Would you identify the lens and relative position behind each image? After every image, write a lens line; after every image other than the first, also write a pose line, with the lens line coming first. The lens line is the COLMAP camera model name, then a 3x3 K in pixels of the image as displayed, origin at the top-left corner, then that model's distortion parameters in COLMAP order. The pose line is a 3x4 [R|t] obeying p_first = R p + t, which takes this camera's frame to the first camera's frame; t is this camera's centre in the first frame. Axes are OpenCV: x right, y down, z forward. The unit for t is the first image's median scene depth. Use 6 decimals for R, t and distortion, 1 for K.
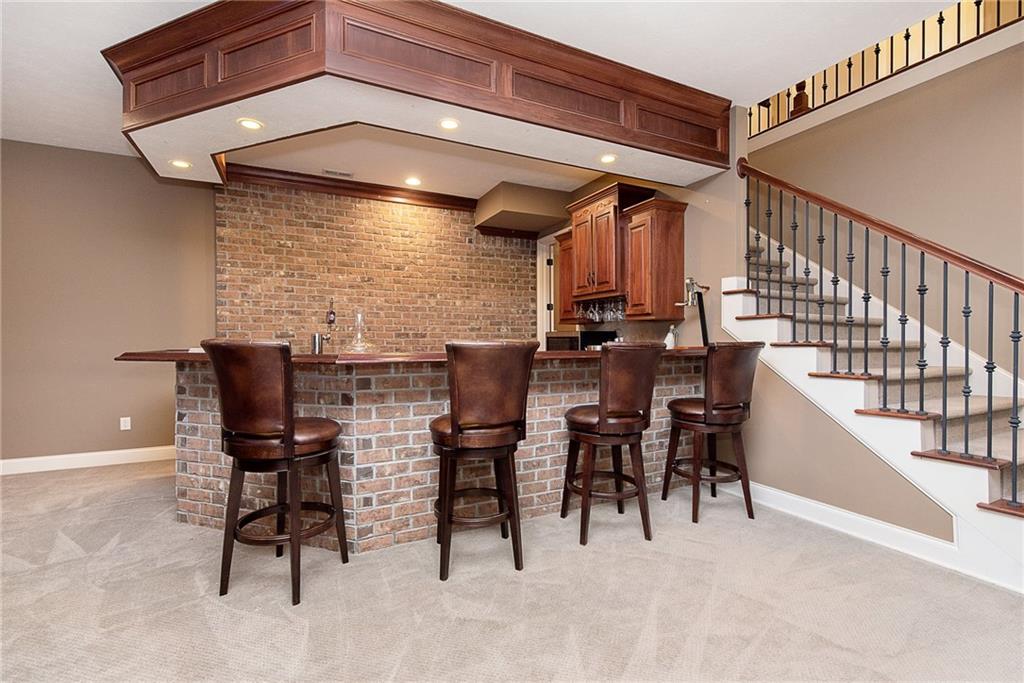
lens RADIAL K [[445.8, 0, 512.9], [0, 445.8, 333.5], [0, 0, 1]] dist [-0.000282, -0.000097]
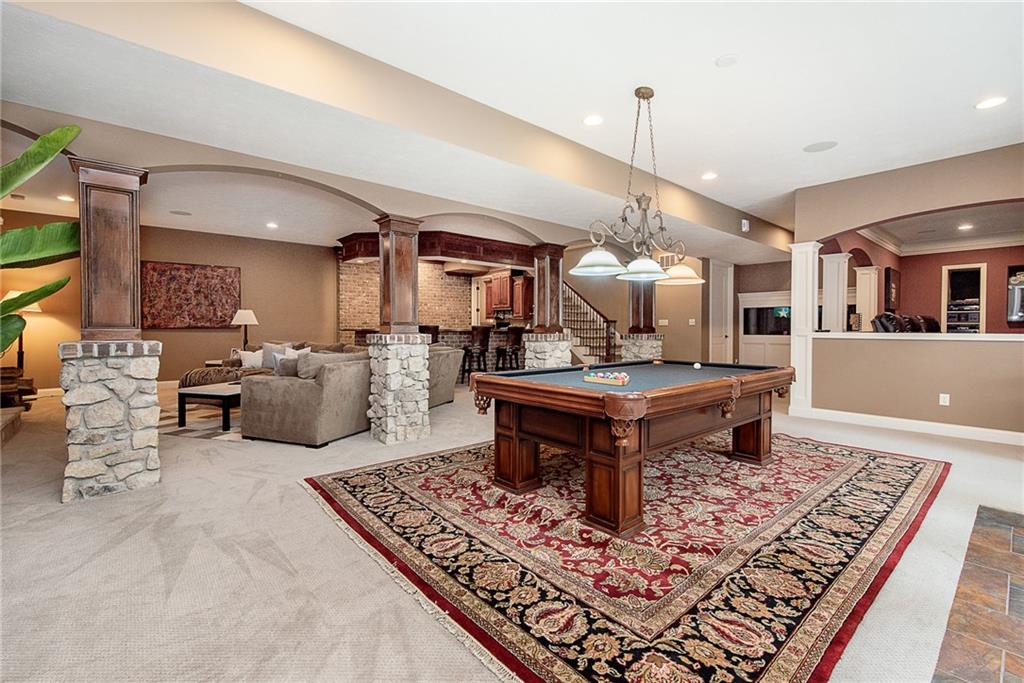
lens RADIAL K [[445.8, 0, 512.9], [0, 445.8, 333.5], [0, 0, 1]] dist [-0.000282, -0.000097]
pose [[0.968321, 0.005427, 0.249648, -0.319951], [-0.013011, 0.999502, 0.028739, -0.013701], [-0.249368, -0.031077, 0.967910, -1.220971]]
